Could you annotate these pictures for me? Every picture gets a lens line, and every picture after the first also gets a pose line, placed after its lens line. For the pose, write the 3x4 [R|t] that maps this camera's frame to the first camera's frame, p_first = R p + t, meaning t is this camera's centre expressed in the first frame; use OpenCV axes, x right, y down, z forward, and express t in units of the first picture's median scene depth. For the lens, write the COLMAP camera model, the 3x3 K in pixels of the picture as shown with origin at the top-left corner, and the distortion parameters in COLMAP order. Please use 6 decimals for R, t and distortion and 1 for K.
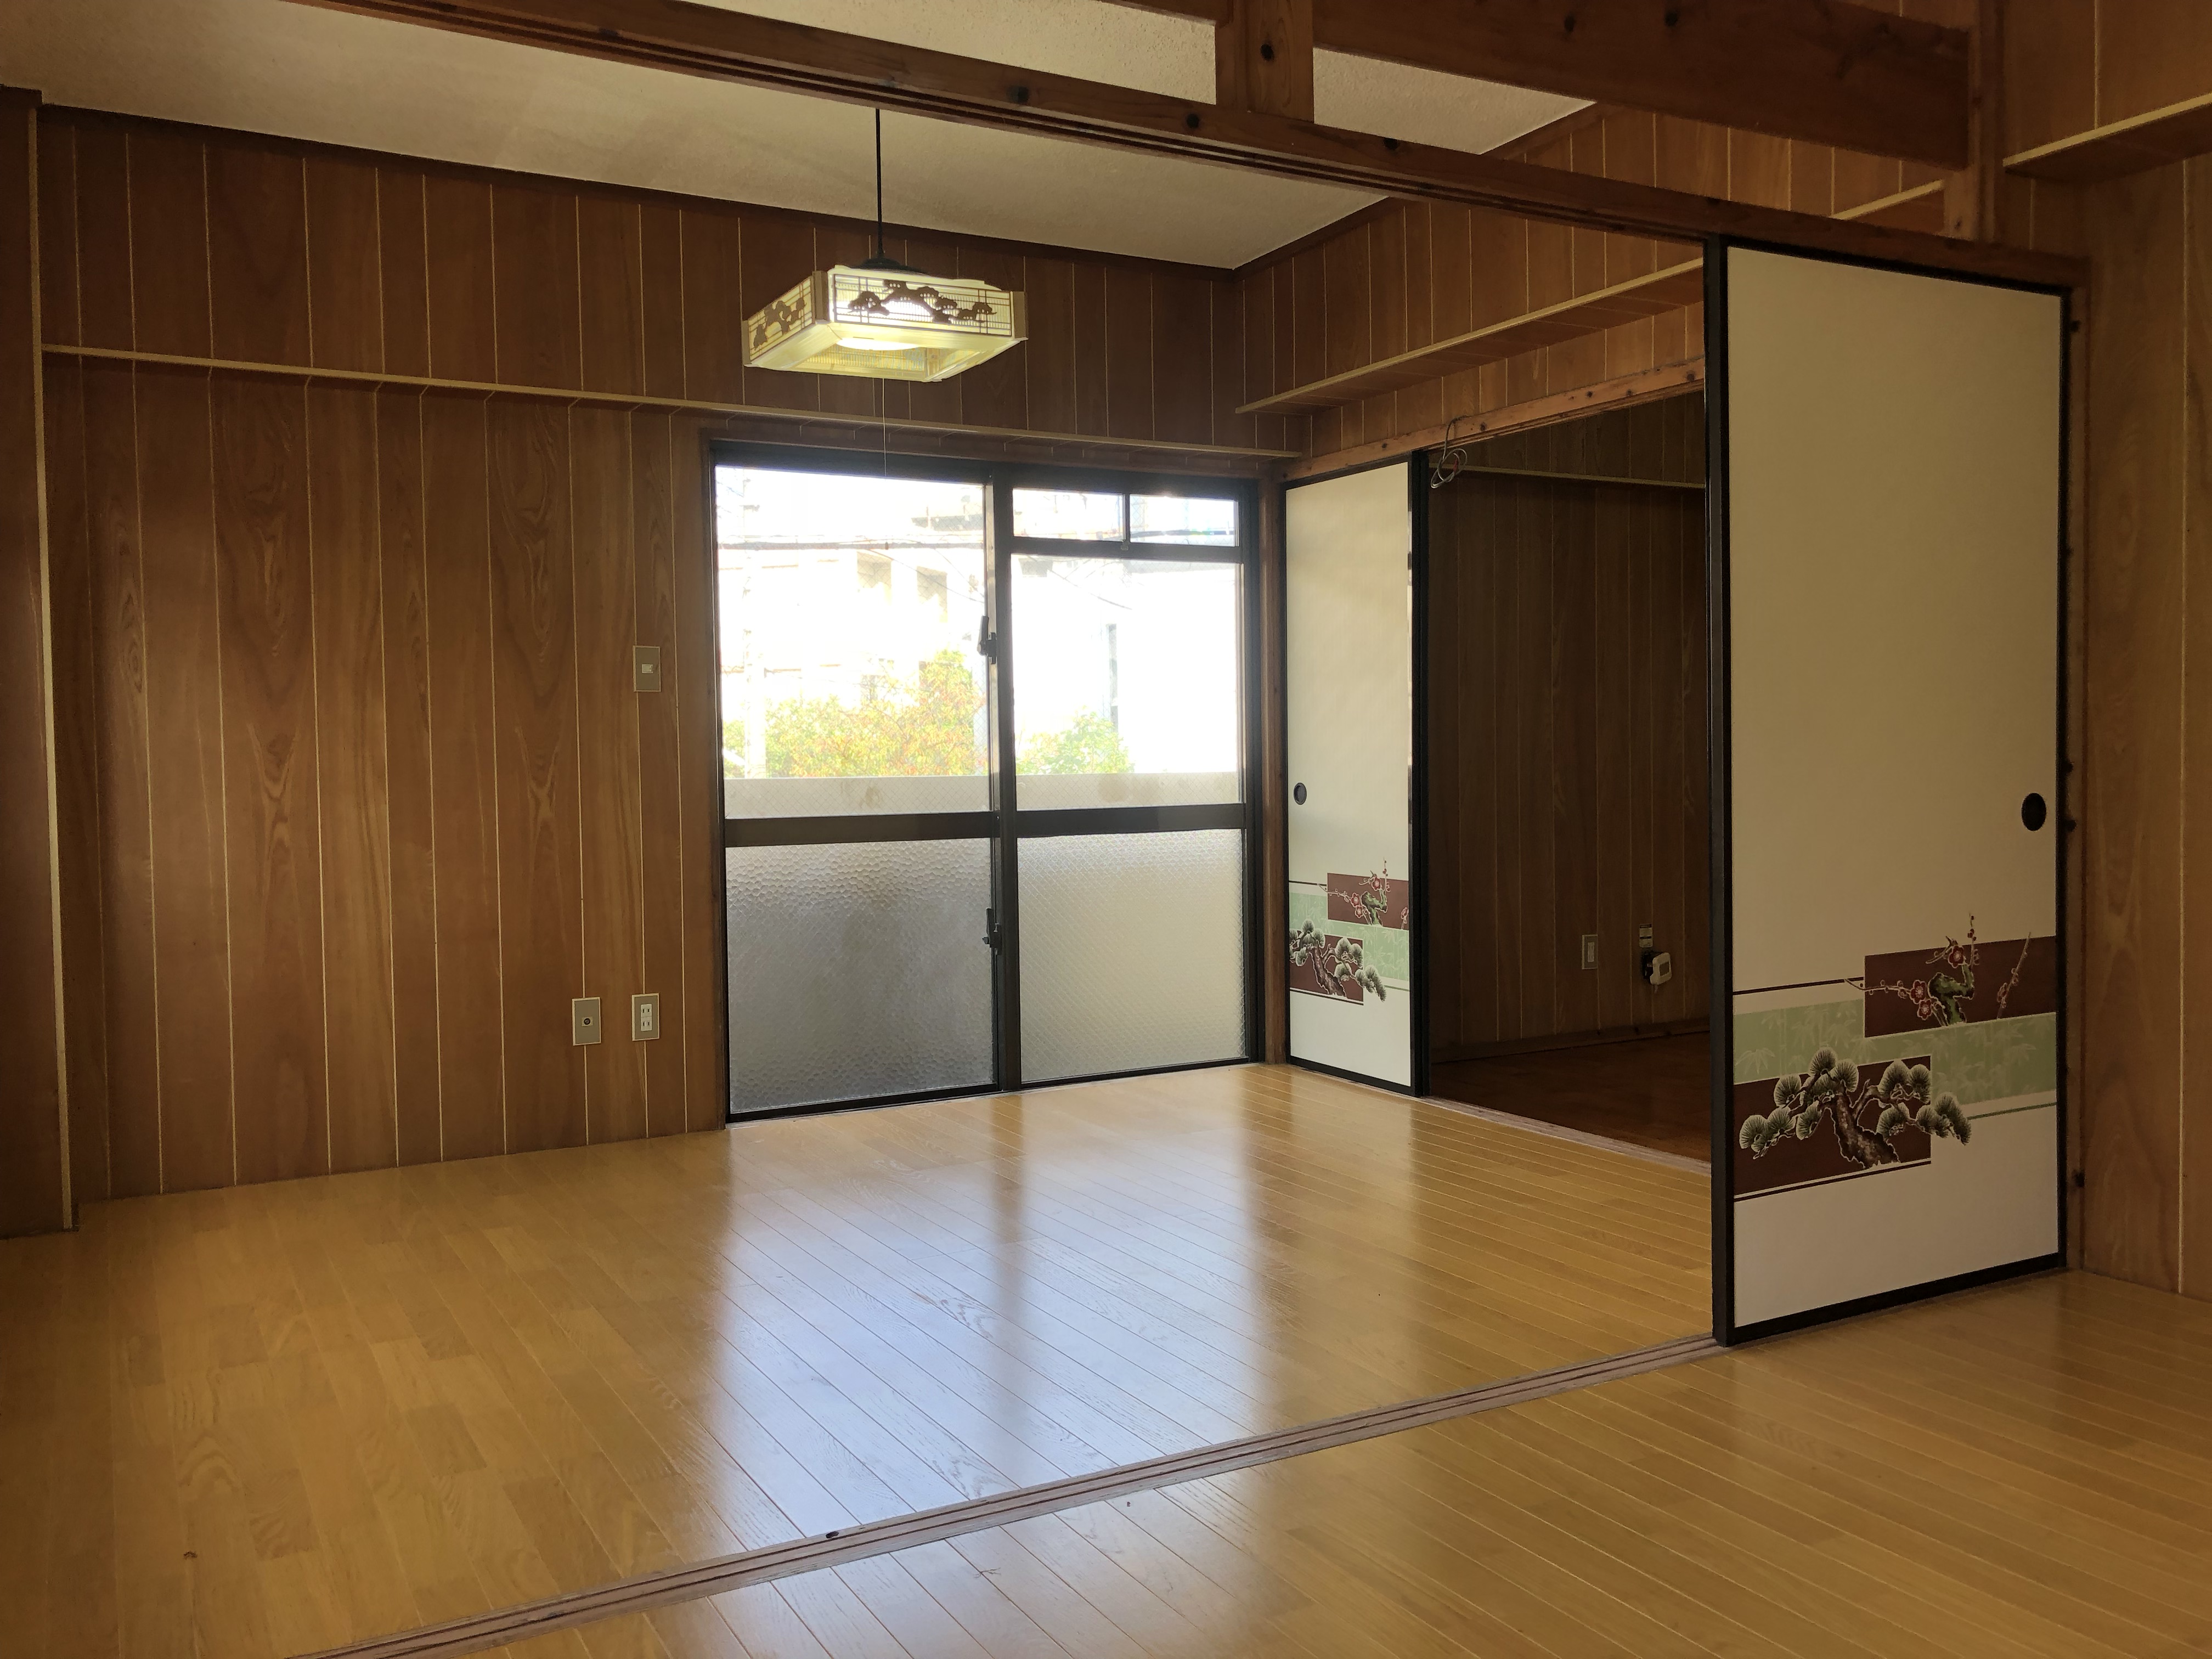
lens RADIAL K [[1806.3, 0, 1106.0], [0, 1806.3, 829.5], [0, 0, 1]] dist [0.090753, 0.001523]
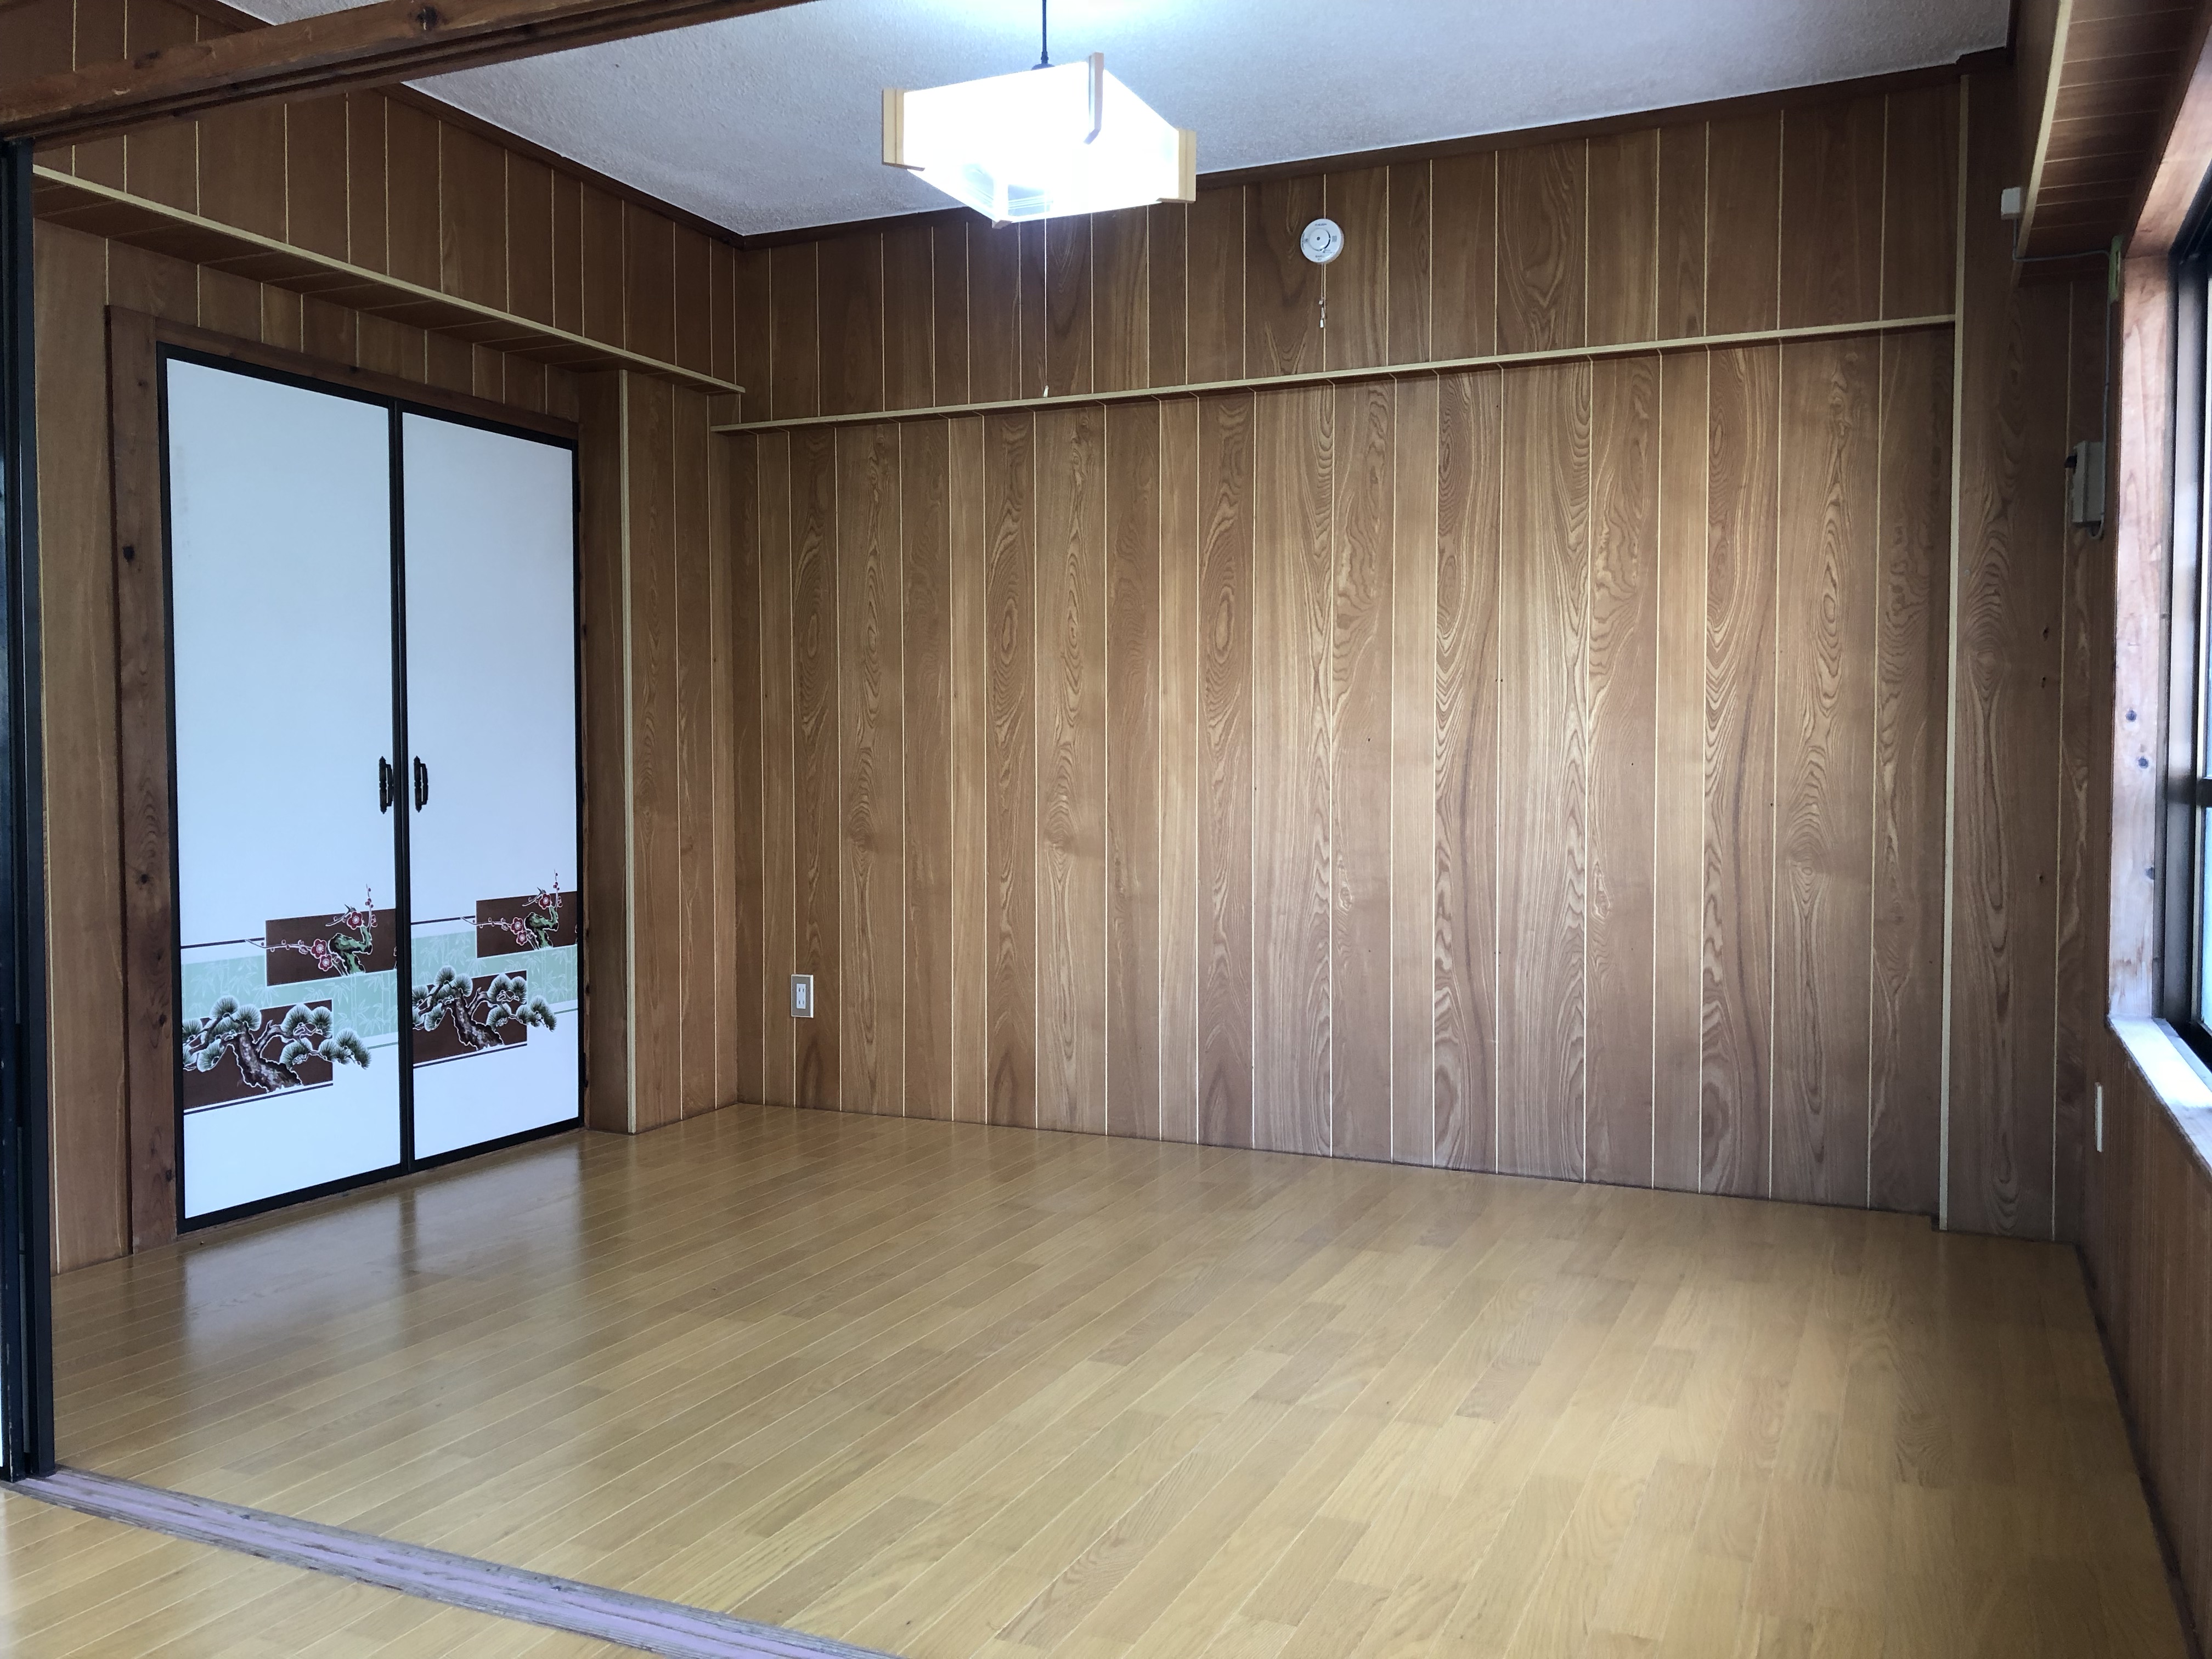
lens RADIAL K [[1806.3, 0, 1106.0], [0, 1806.3, 829.5], [0, 0, 1]] dist [0.090753, 0.001523]
pose [[-0.596011, -0.025982, 0.802556, -0.668106], [0.033736, 0.997784, 0.057356, -0.042937], [-0.802267, 0.061259, -0.593813, 1.197934]]
